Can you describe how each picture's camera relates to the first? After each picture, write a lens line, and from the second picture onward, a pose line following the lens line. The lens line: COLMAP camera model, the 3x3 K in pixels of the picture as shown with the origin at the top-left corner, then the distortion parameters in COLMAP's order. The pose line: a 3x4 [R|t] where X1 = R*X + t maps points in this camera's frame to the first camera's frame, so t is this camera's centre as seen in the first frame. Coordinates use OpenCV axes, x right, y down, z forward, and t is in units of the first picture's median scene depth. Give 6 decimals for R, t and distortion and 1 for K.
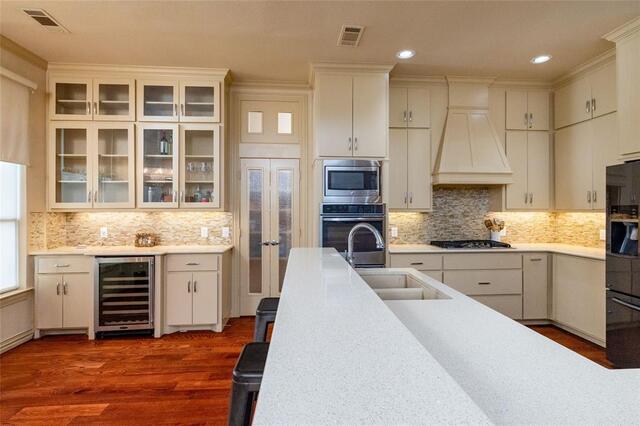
lens RADIAL K [[323.6, 0, 318.0], [0, 323.6, 209.0], [0, 0, 1]] dist [0.000047, 0.000131]
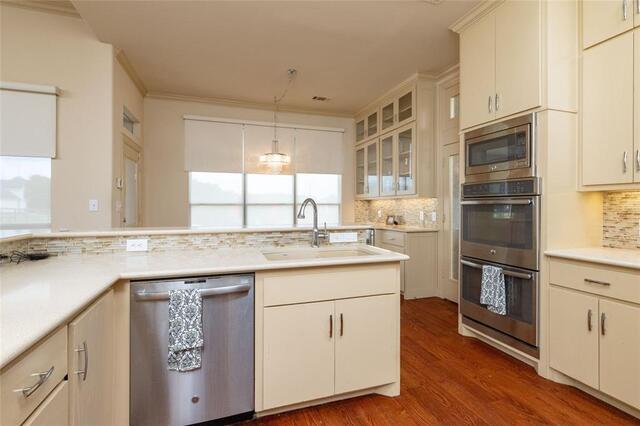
lens RADIAL K [[302.6, 0, 320.3], [0, 302.6, 208.4], [0, 0, 1]] dist [-0.000694, -0.000605]
pose [[0.247618, 0.008495, -0.968821, 0.656196], [0.007850, 0.999911, 0.010774, 0.032304], [0.968826, -0.010273, 0.247529, 0.407768]]
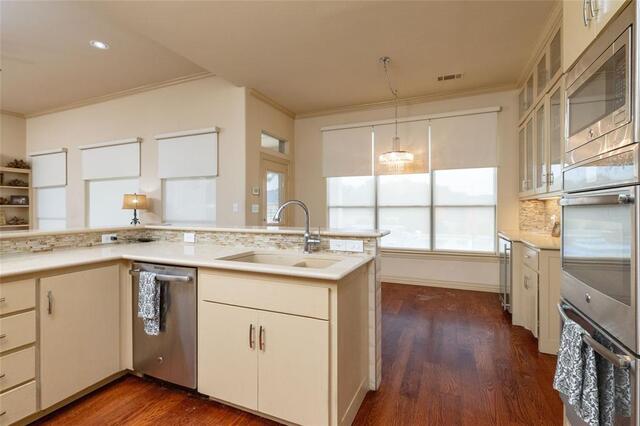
lens RADIAL K [[302.6, 0, 320.3], [0, 302.6, 208.4], [0, 0, 1]] dist [-0.000694, -0.000605]
pose [[-0.468953, 0.001935, -0.883221, 0.548784], [0.008882, 0.999957, -0.002525, 0.035462], [0.883178, -0.009029, -0.468950, 0.839900]]
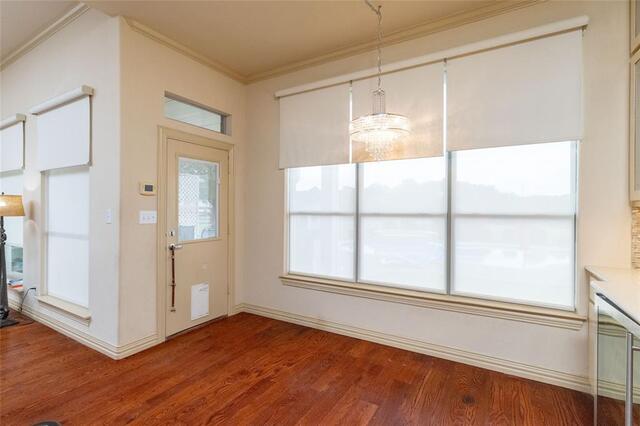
lens RADIAL K [[304.1, 0, 319.3], [0, 304.1, 210.8], [0, 0, 1]] dist [0.002237, 0.000293]
pose [[-0.574952, -0.000404, -0.818187, -0.033558], [0.002986, 0.999992, -0.002592, 0.018188], [0.818181, -0.003933, -0.574947, 0.821291]]
